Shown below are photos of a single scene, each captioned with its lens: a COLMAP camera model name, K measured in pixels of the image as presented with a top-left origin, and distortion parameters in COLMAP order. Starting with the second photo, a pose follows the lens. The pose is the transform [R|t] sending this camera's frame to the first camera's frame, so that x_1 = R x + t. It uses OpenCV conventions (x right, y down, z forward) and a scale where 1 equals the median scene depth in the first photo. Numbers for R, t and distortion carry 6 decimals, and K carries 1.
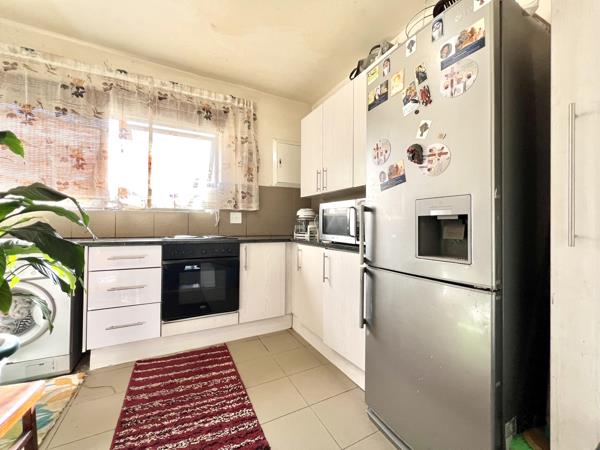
lens RADIAL K [[239.3, 0, 297.2], [0, 239.3, 223.3], [0, 0, 1]] dist [-0.001637, 0.000568]
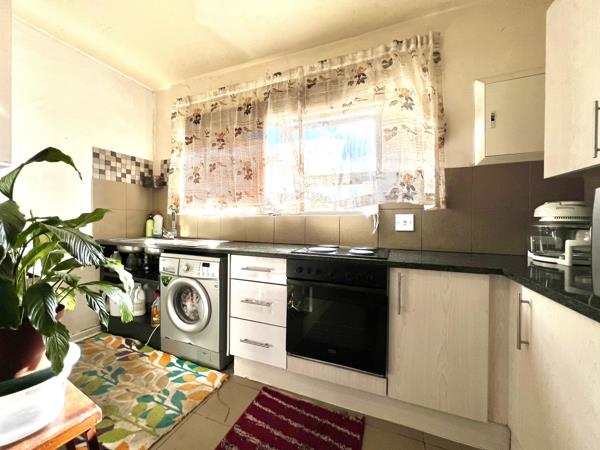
lens RADIAL K [[239.3, 0, 297.2], [0, 239.3, 223.3], [0, 0, 1]] dist [-0.001637, 0.000568]
pose [[0.656918, 0.004982, -0.753945, 0.066398], [0.002484, 0.999958, 0.008771, -0.034115], [0.753958, -0.007635, 0.656879, 0.436861]]
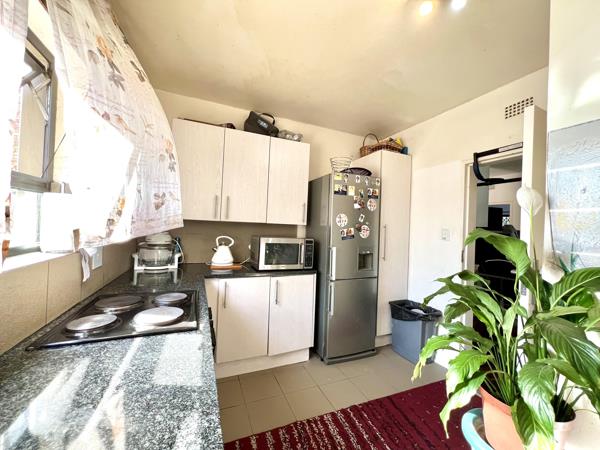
lens RADIAL K [[239.3, 0, 297.2], [0, 239.3, 223.3], [0, 0, 1]] dist [-0.001637, 0.000568]
pose [[0.085900, 0.007344, 0.996277, -0.959601], [-0.048542, 0.998816, -0.003178, -0.146436], [-0.995121, -0.048088, 0.086155, 0.706039]]
